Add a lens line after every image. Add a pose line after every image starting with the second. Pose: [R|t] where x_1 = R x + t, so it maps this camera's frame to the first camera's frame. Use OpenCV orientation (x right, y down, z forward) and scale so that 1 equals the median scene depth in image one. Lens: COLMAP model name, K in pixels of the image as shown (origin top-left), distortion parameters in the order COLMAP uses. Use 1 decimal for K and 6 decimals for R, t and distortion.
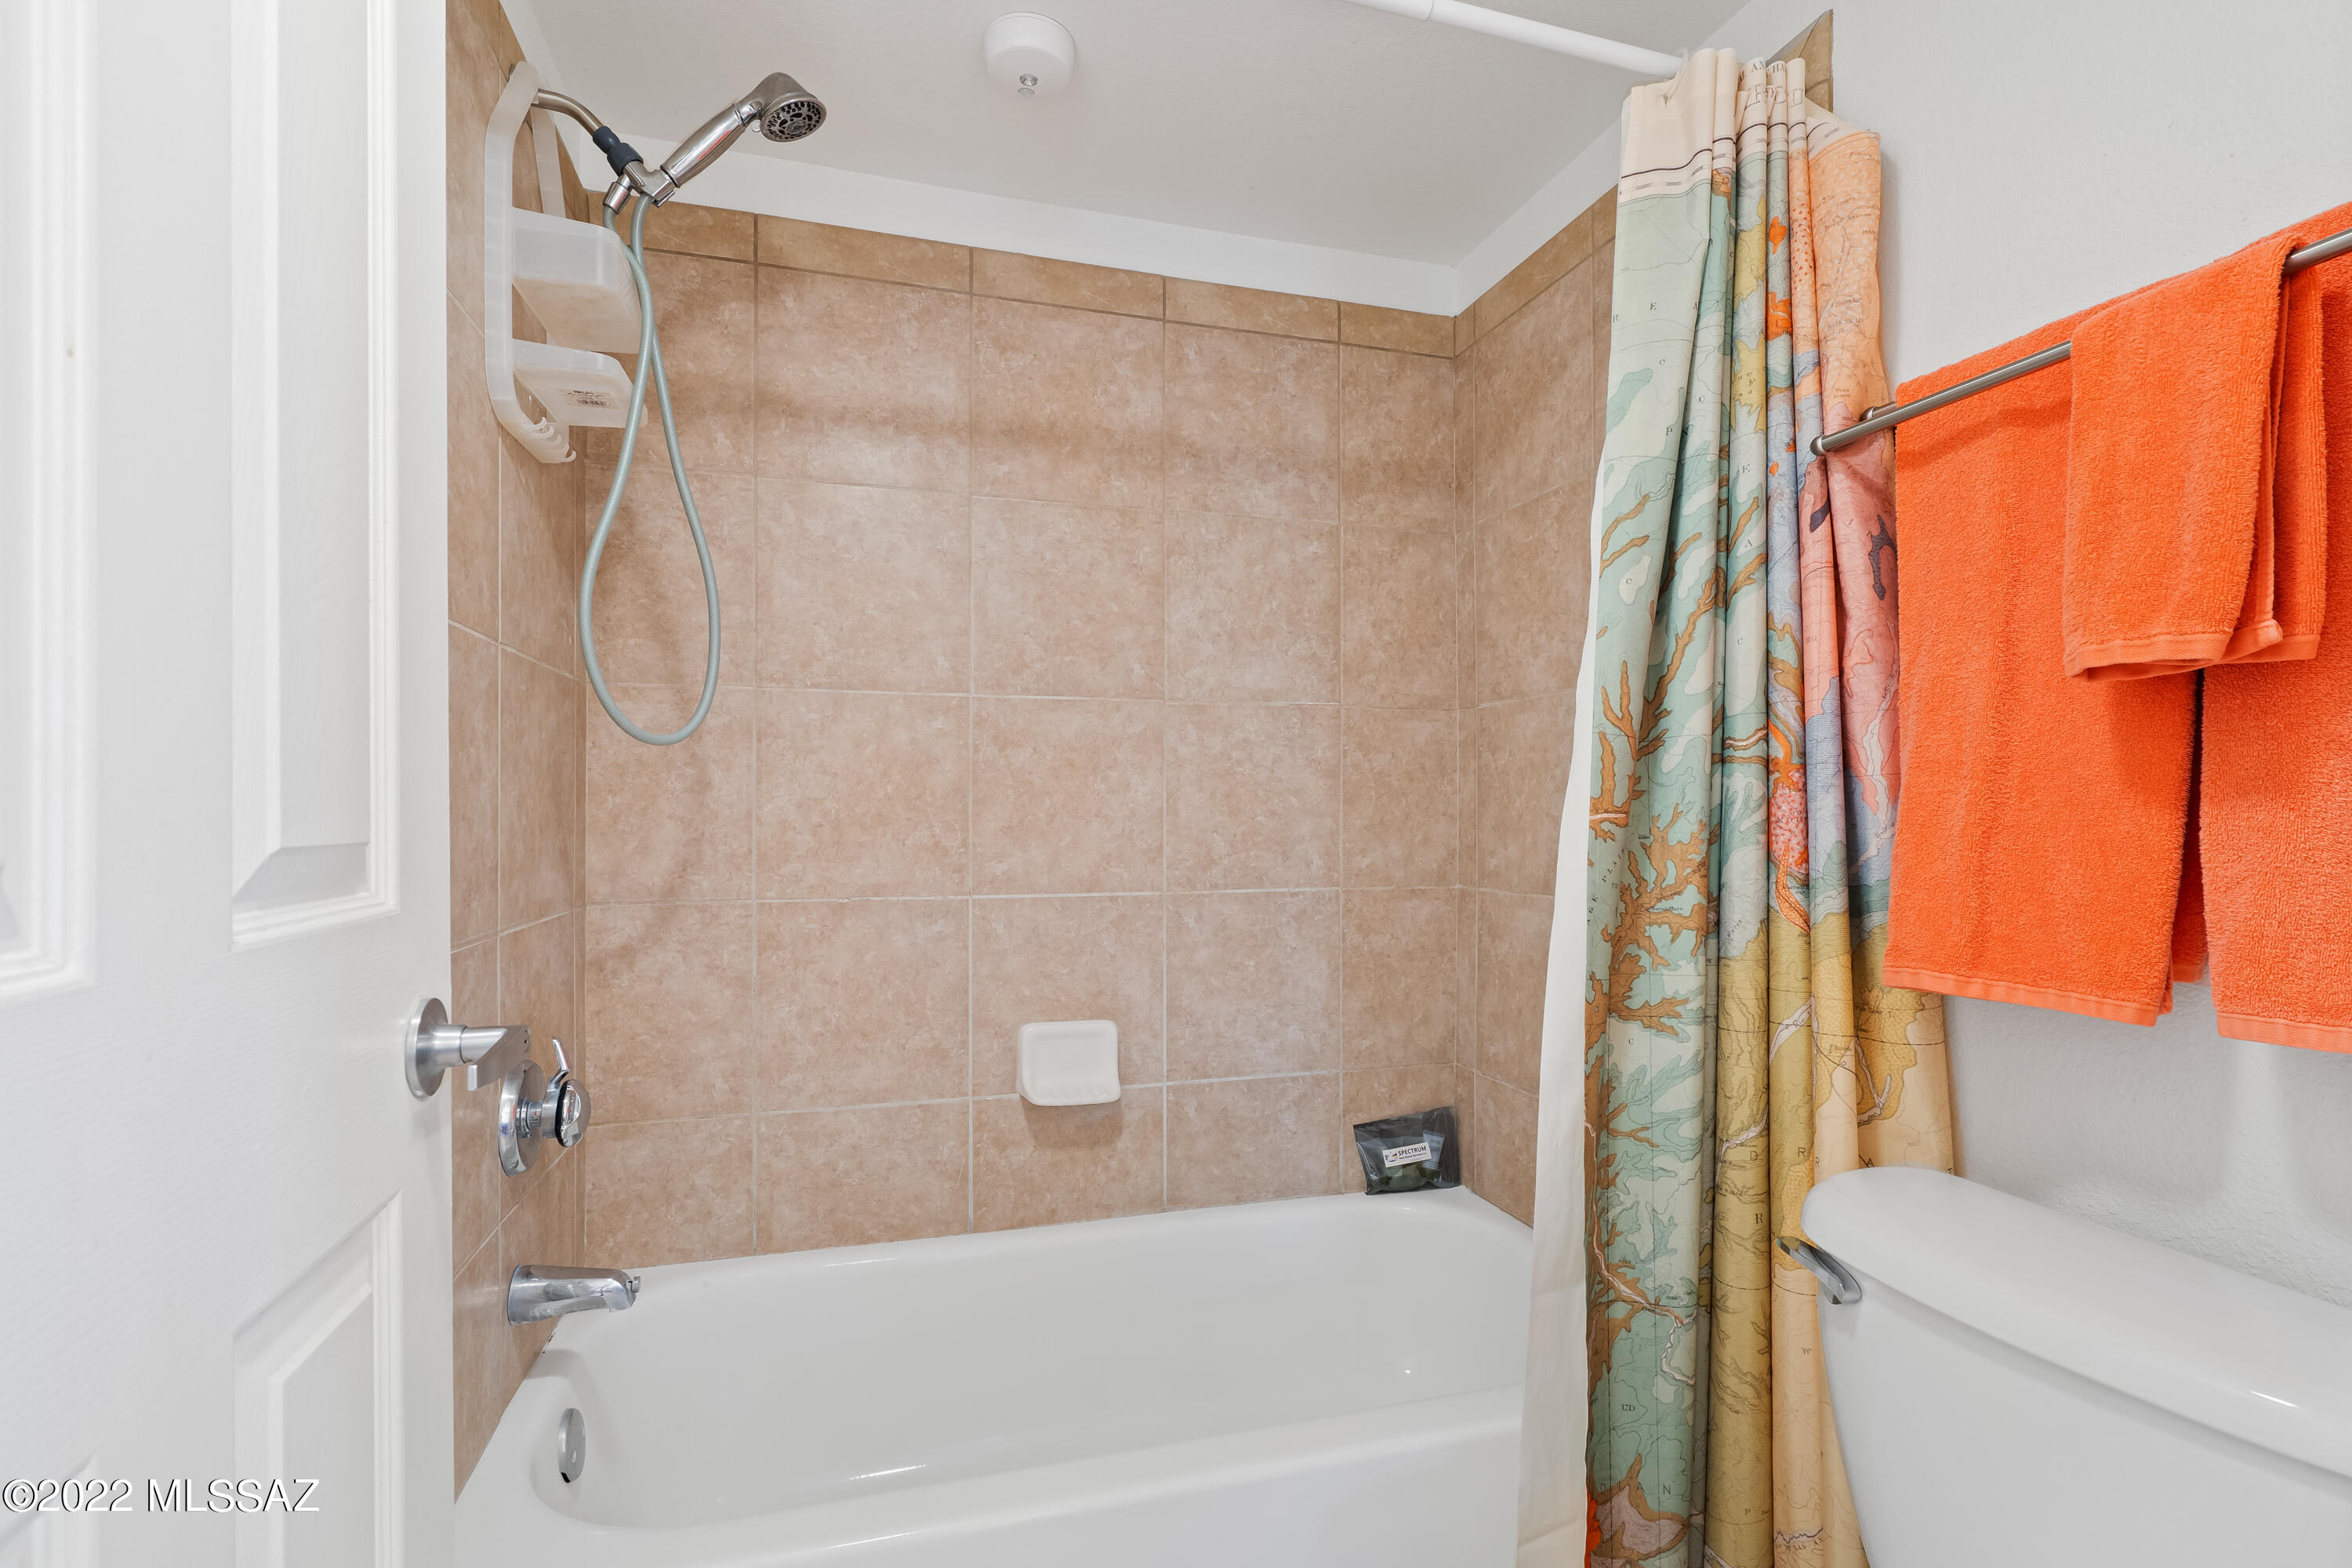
lens RADIAL K [[1080.2, 0, 1180.1], [0, 1080.2, 793.5], [0, 0, 1]] dist [-0.000877, -0.000059]
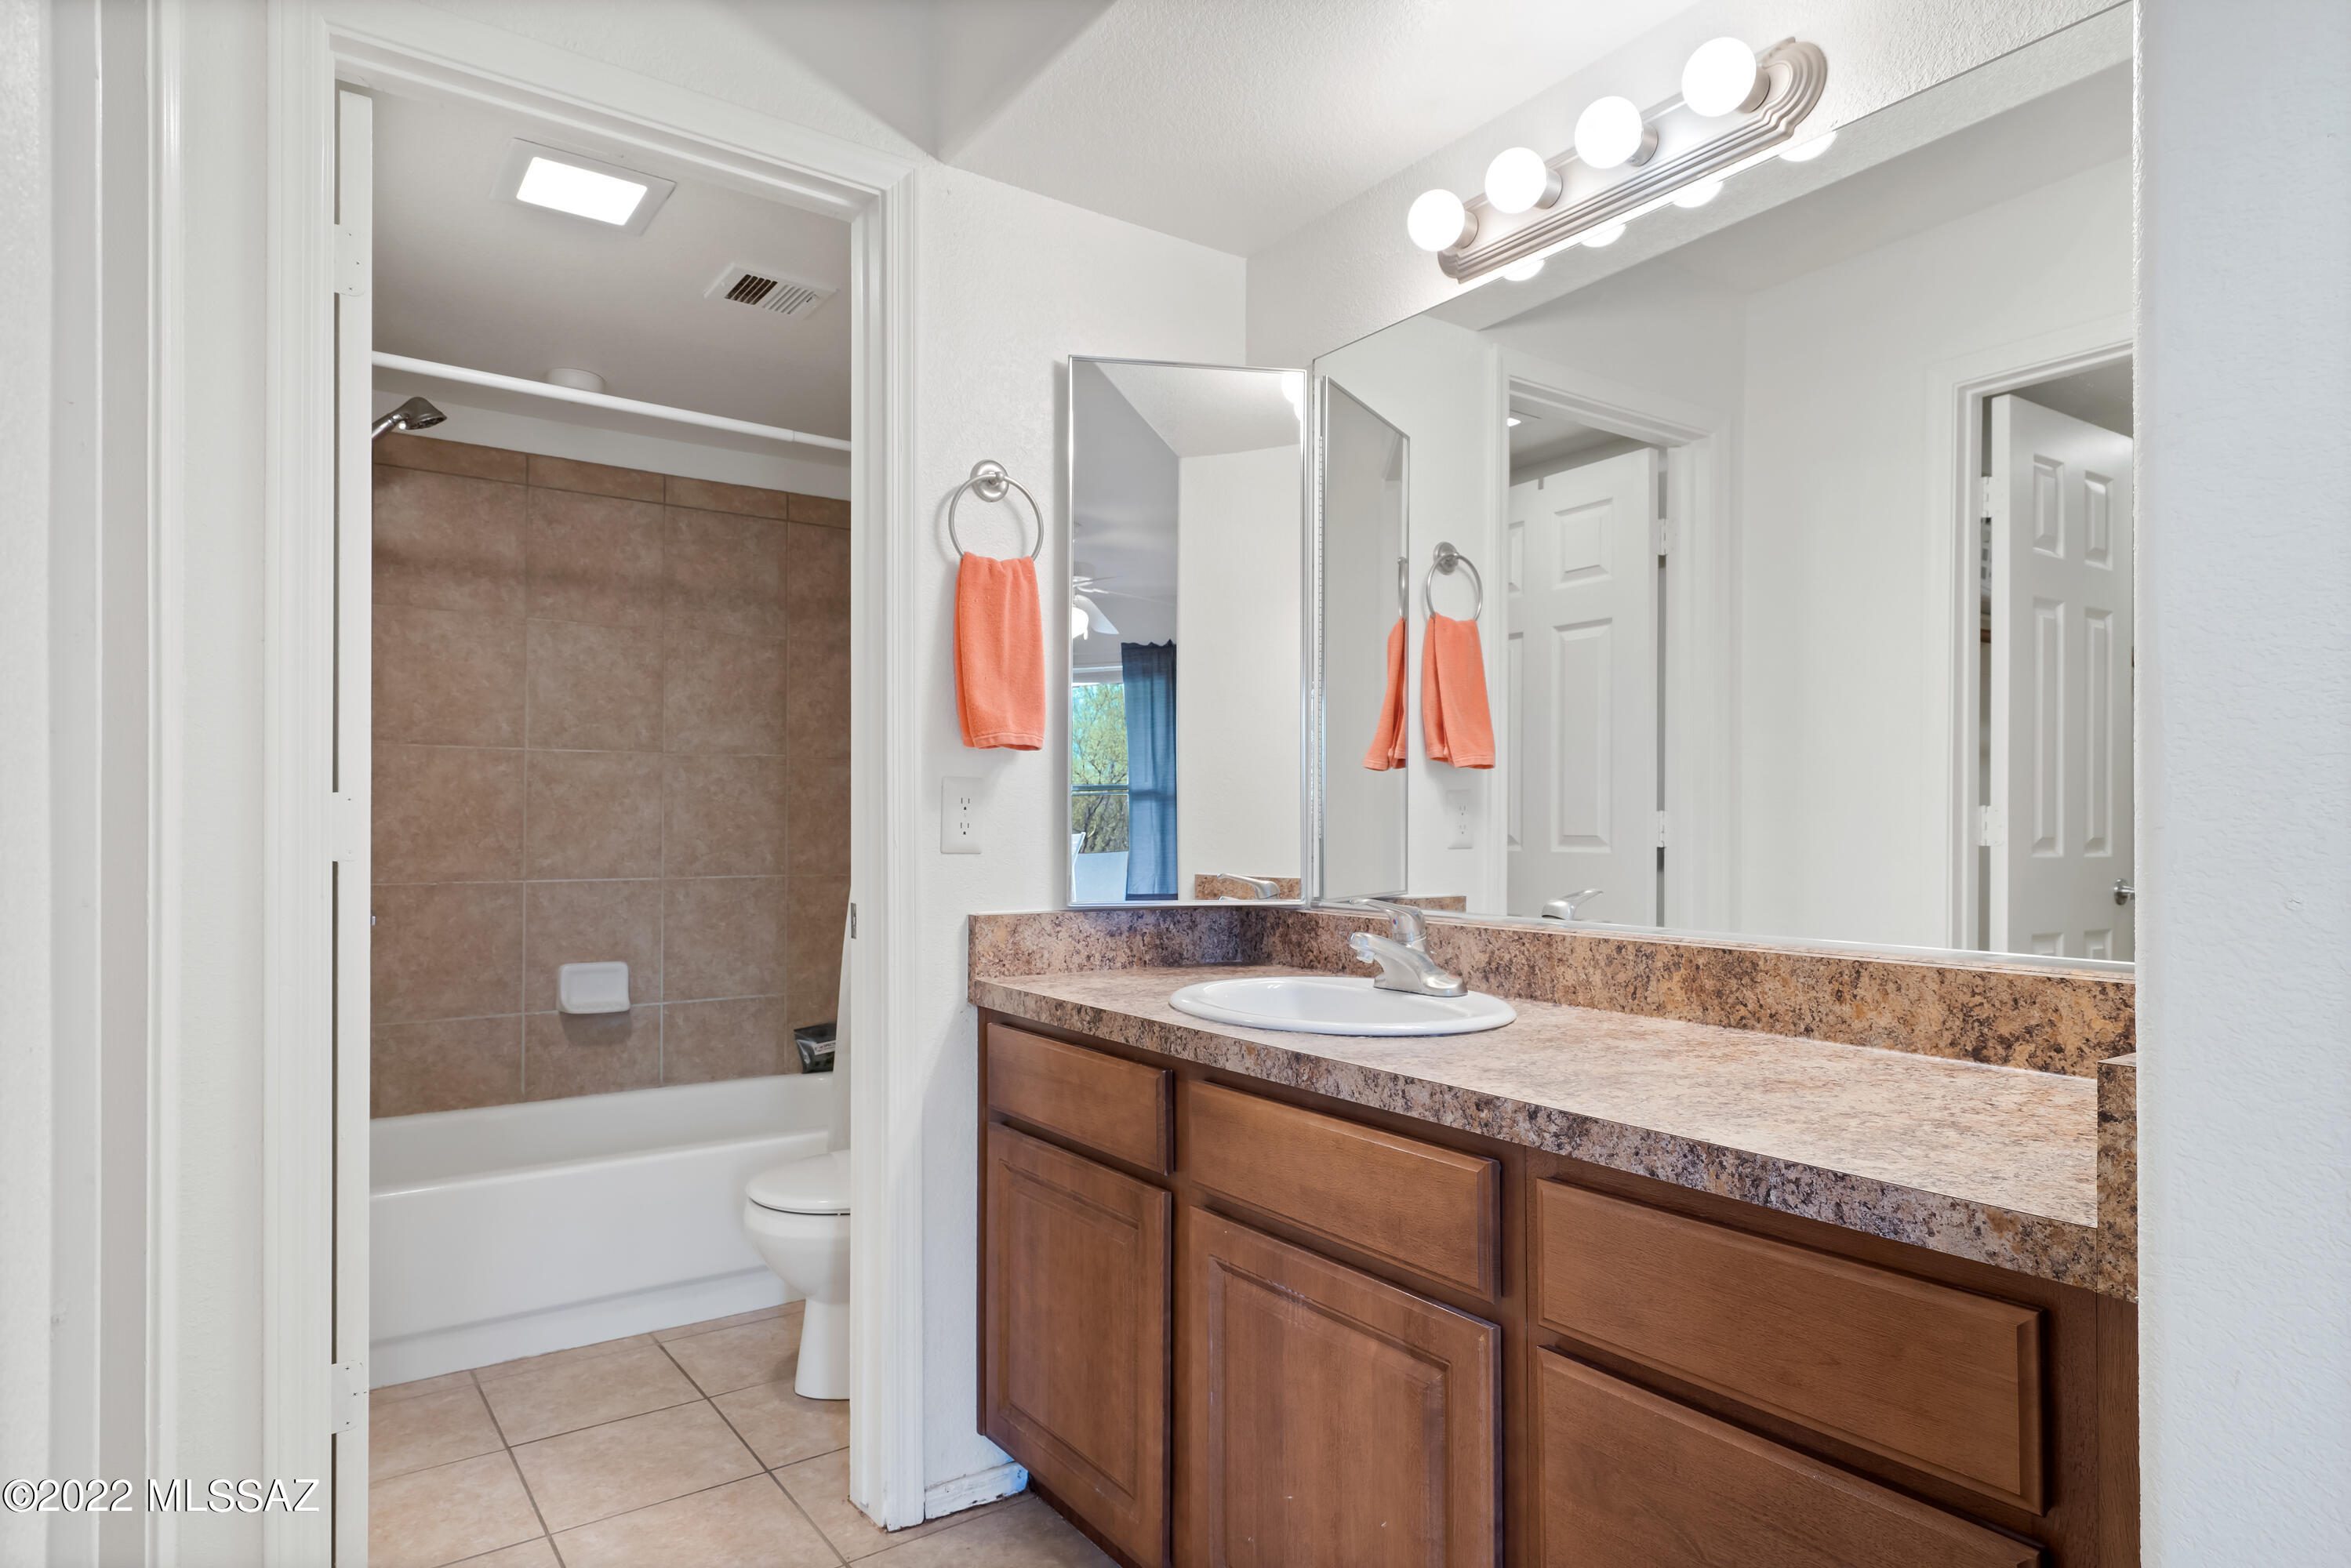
lens RADIAL K [[1338.6, 0, 1172.7], [0, 1338.6, 805.2], [0, 0, 1]] dist [0.013171, 0.000443]
pose [[0.948569, 0.006818, 0.316496, 0.070773], [-0.008599, 0.999954, 0.004228, -0.026625], [-0.316452, -0.006732, 0.948584, -1.054502]]
